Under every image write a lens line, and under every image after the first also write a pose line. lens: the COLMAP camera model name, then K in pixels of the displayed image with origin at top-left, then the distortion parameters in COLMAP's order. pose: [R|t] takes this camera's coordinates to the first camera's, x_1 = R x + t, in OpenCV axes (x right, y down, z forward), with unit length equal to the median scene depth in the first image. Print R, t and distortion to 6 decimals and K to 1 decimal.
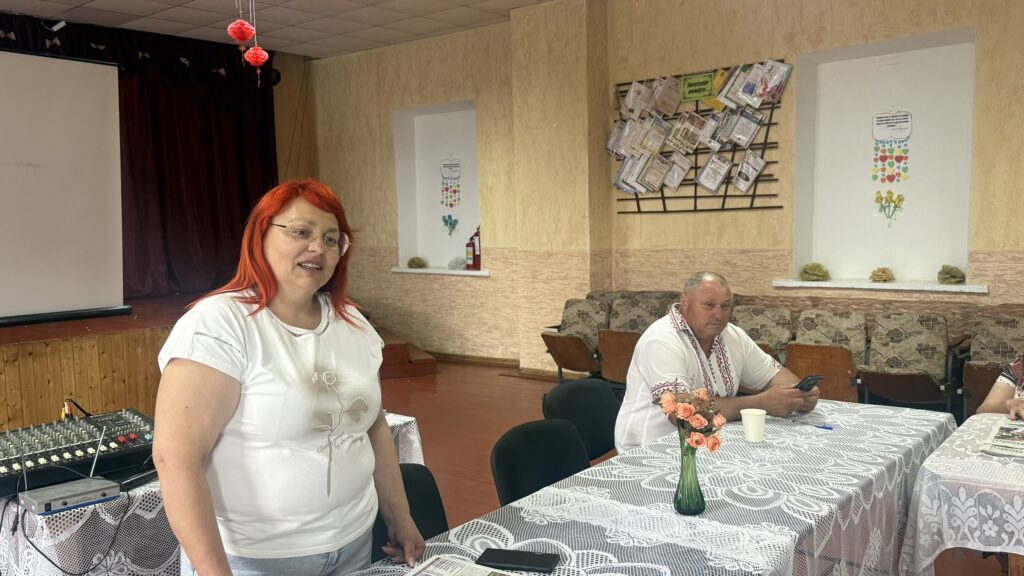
lens RADIAL K [[930.4, 0, 498.2], [0, 930.4, 266.0], [0, 0, 1]] dist [0.123696, 0.000000]
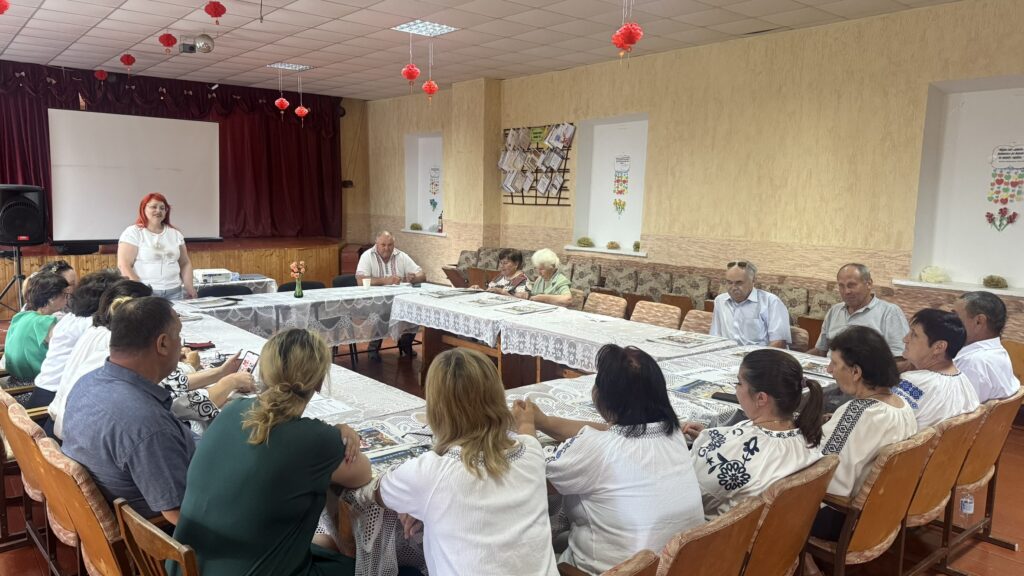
lens RADIAL K [[743.2, 0, 512.2], [0, 743.2, 284.9], [0, 0, 1]] dist [0.067054, -0.001904]
pose [[0.985853, 0.067053, -0.153616, 0.396081], [-0.056821, 0.995923, 0.070060, -0.003750], [0.157688, -0.060340, 0.985644, -0.405719]]
